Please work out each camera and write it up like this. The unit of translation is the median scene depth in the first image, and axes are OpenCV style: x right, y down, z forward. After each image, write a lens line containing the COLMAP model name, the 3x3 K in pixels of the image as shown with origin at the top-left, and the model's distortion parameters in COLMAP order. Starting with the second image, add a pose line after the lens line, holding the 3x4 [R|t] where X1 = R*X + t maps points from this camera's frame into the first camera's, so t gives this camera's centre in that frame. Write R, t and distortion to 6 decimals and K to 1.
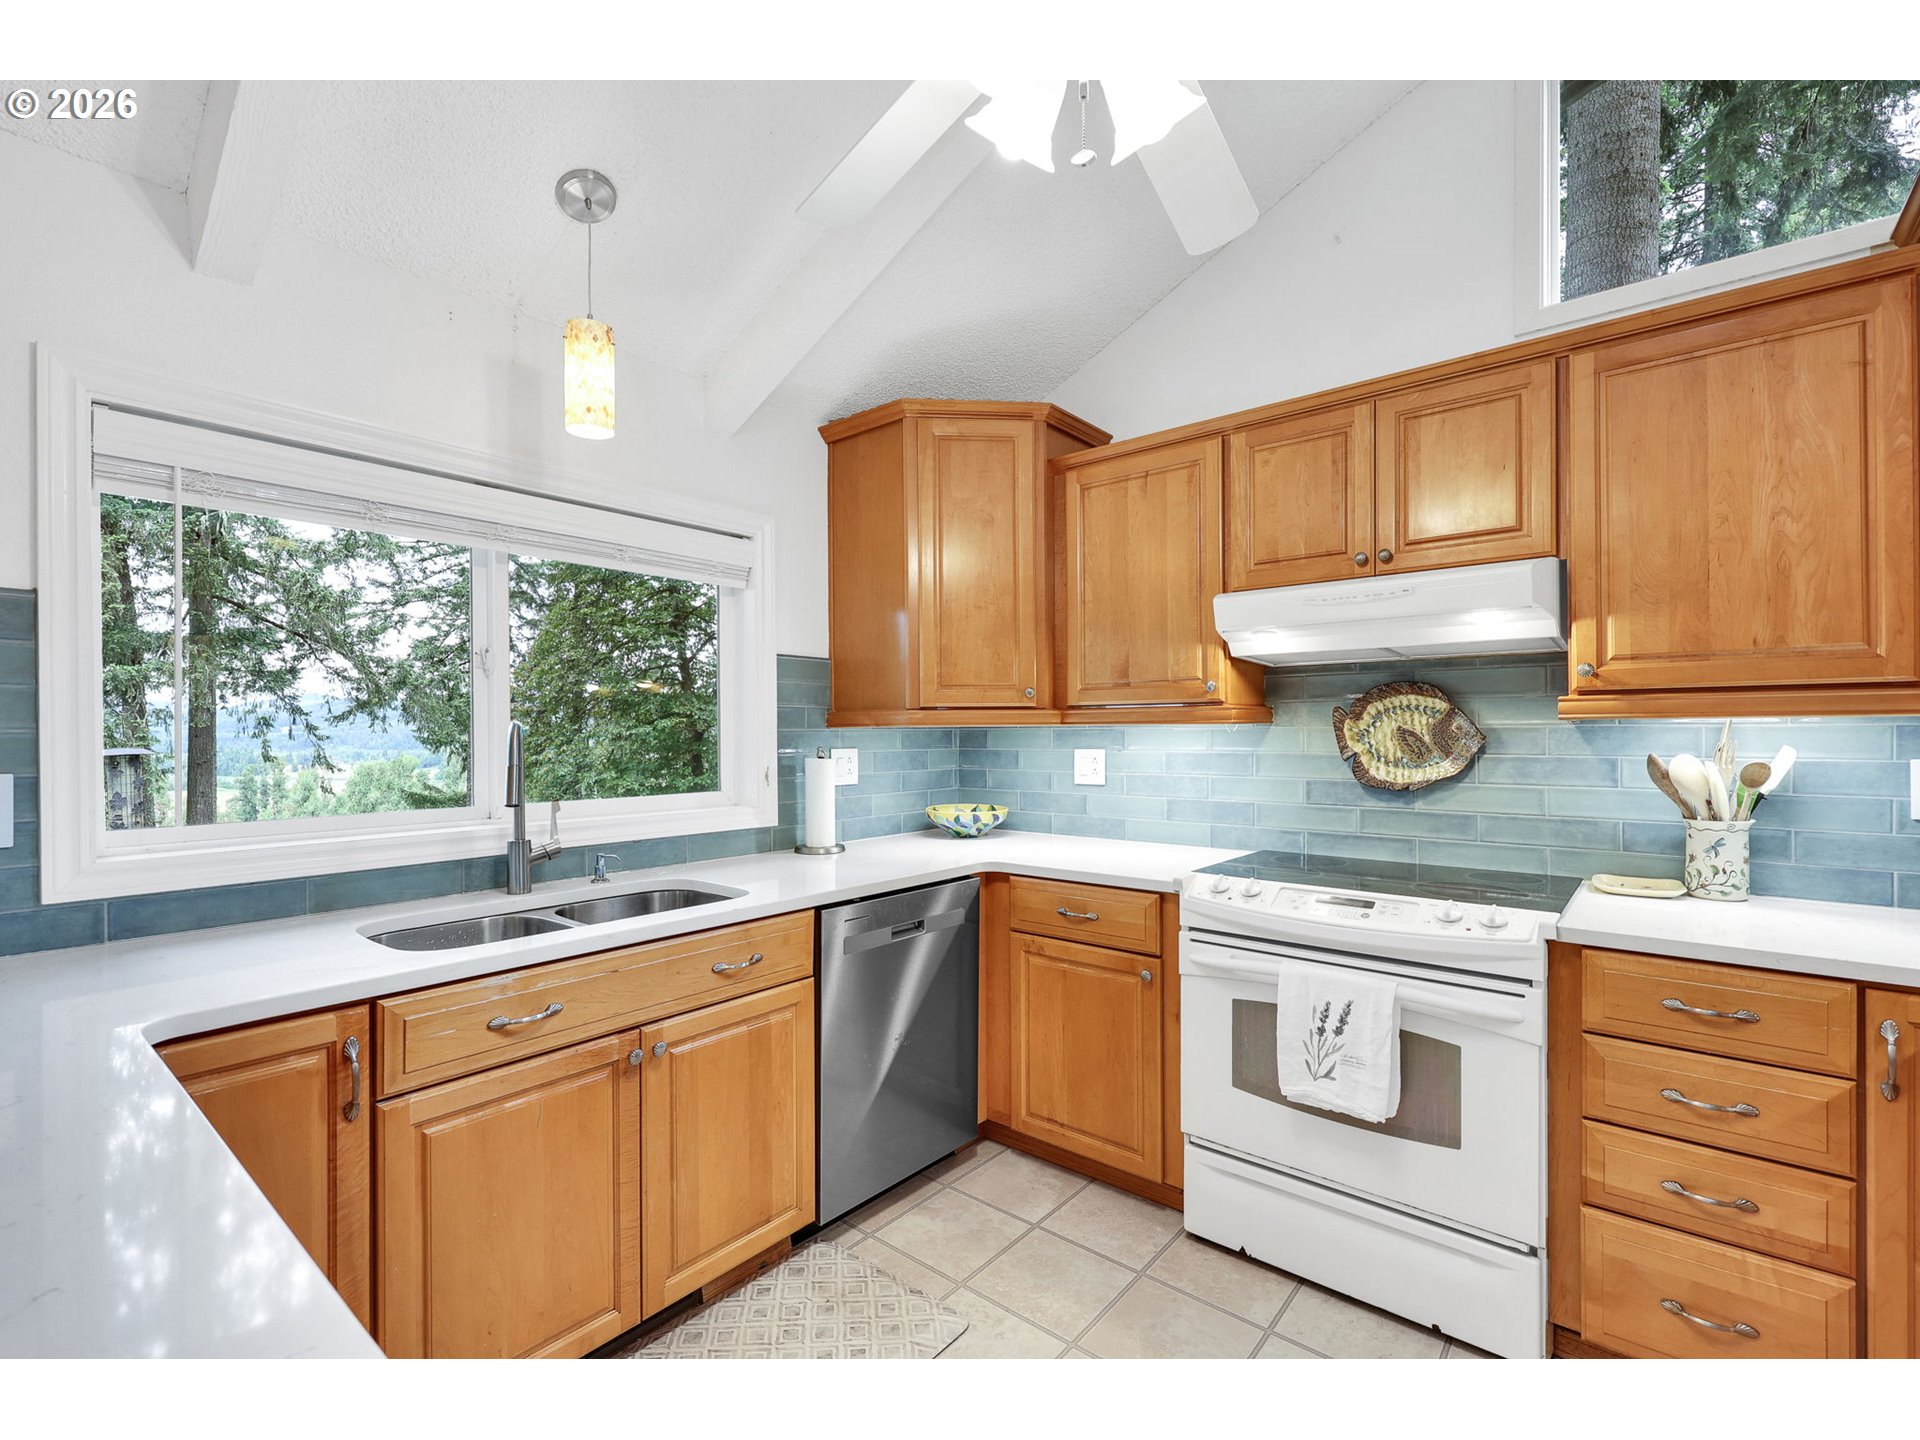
lens RADIAL K [[868.4, 0, 948.1], [0, 868.4, 735.6], [0, 0, 1]] dist [-0.000562, -0.000148]
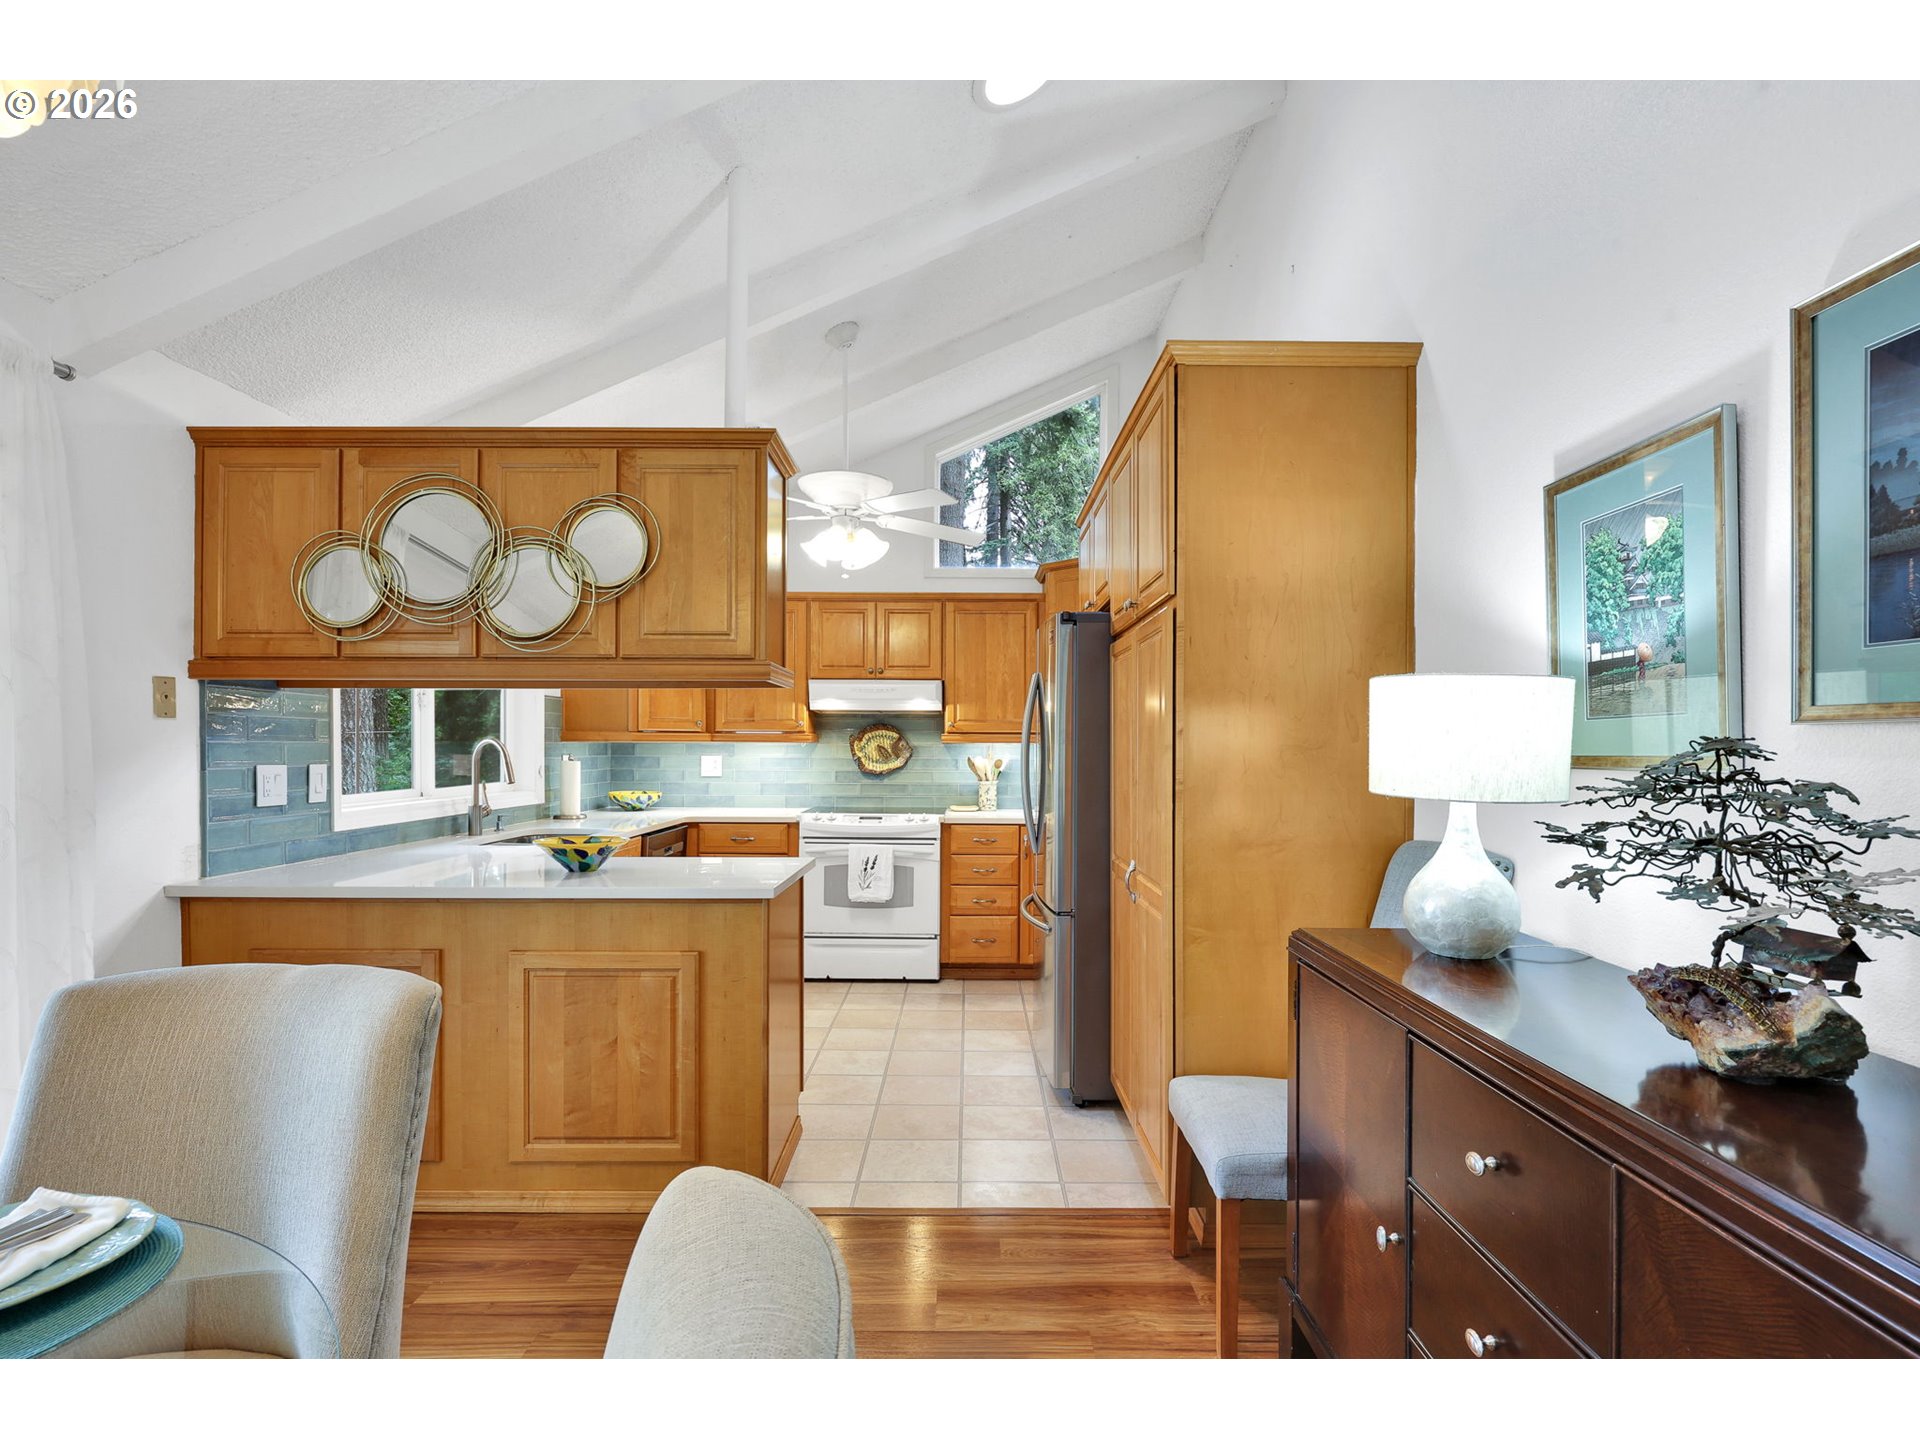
lens RADIAL K [[1282.0, 0, 960.1], [0, 1282.0, 729.0], [0, 0, 1]] dist [0.009242, 0.003764]
pose [[0.768298, 0.016346, 0.639884, -1.171425], [-0.006238, 0.999818, -0.018051, 0.006003], [-0.640062, 0.009877, 0.768260, -1.357204]]
